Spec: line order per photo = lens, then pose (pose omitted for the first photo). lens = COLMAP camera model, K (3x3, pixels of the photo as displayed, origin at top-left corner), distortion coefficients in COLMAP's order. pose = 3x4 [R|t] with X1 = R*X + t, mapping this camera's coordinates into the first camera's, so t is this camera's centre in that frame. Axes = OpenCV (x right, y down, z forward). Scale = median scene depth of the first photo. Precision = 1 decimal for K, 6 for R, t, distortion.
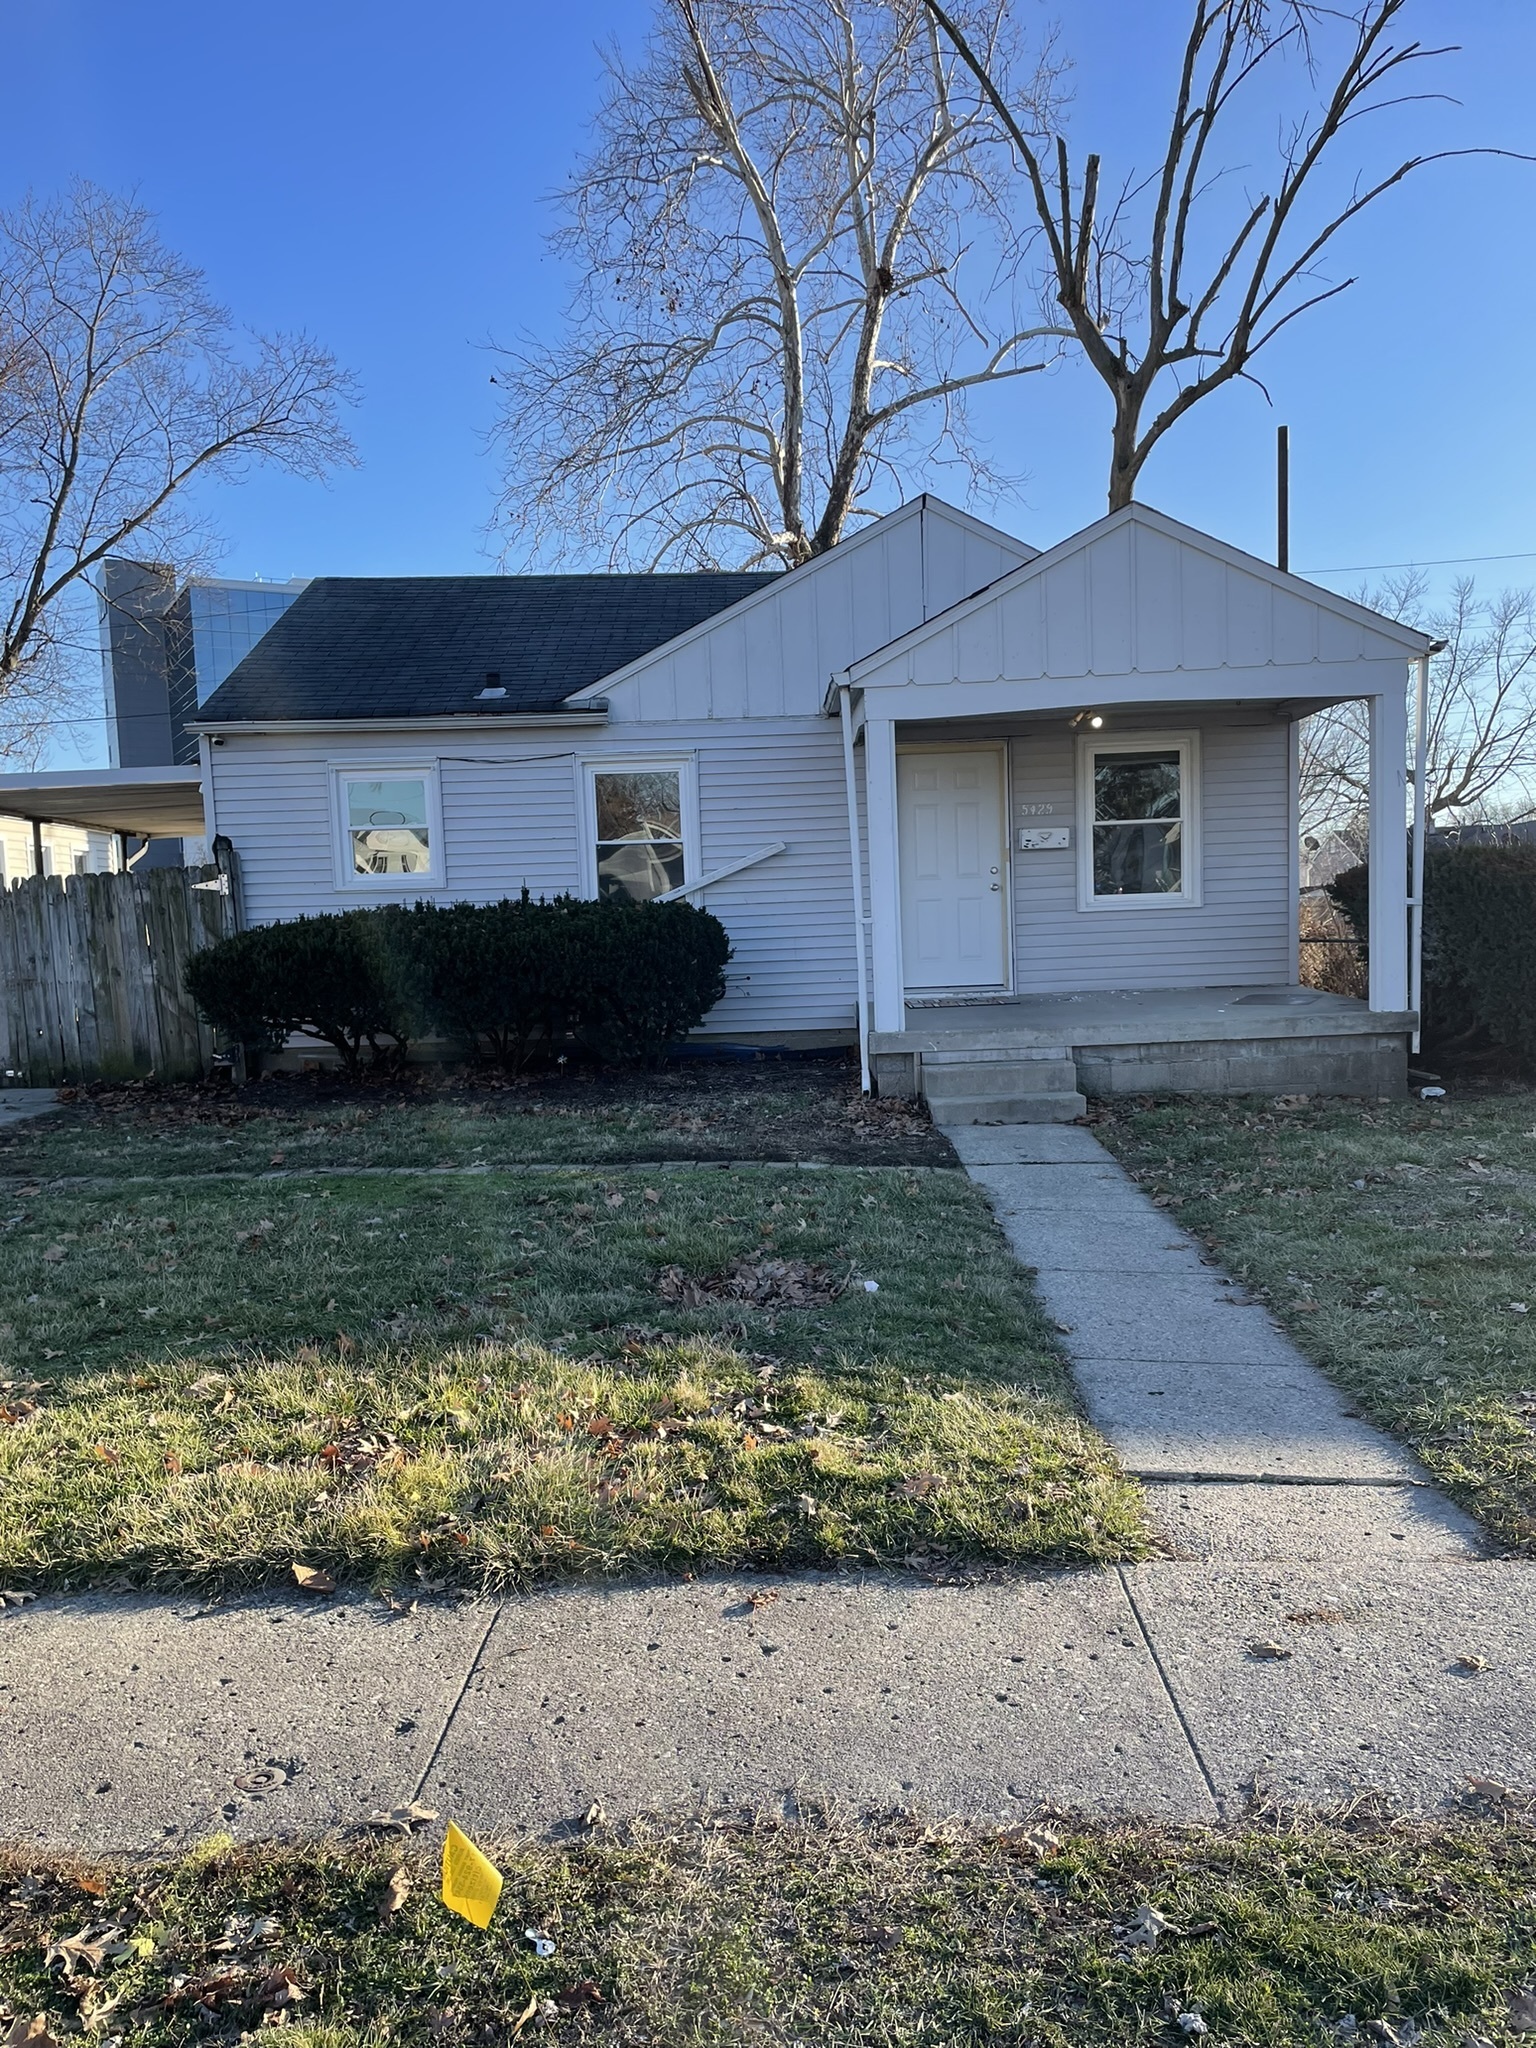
lens RADIAL K [[1532.7, 0, 757.3], [0, 1532.7, 1041.9], [0, 0, 1]] dist [0.014299, 0.000117]
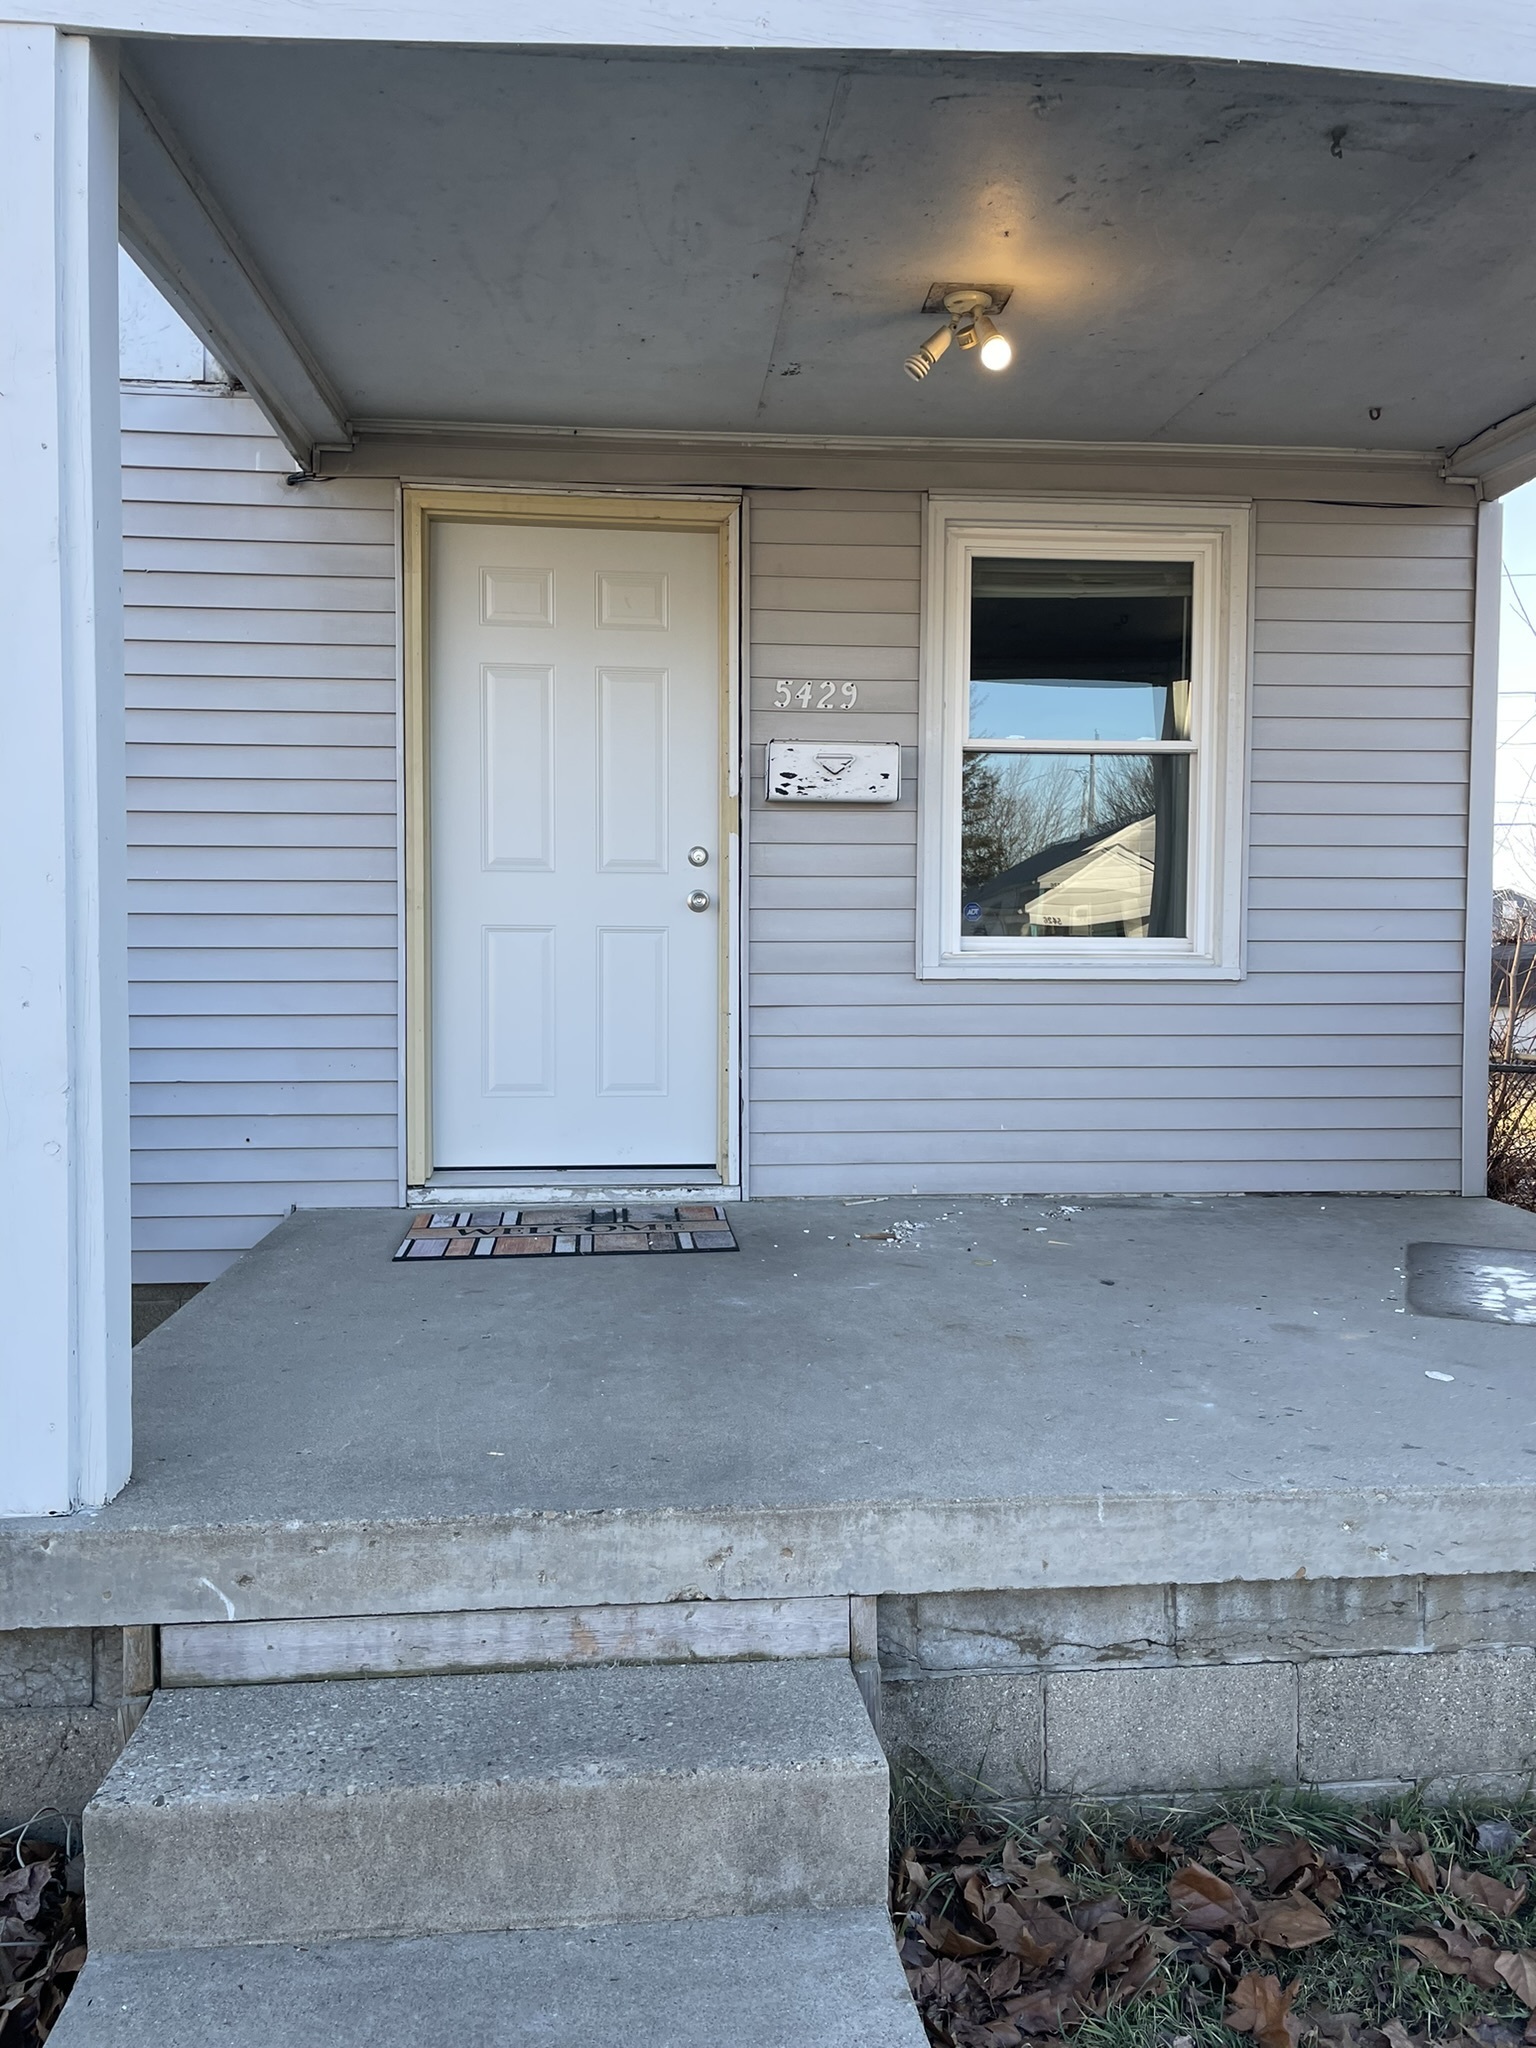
lens RADIAL K [[1532.7, 0, 773.3], [0, 1532.7, 1017.6], [0, 0, 1]] dist [0.014299, 0.000117]
pose [[0.992699, 0.038674, 0.114246, 0.134037], [-0.032790, 0.998059, -0.052944, -0.055180], [-0.116072, 0.048811, 0.992041, 0.644771]]
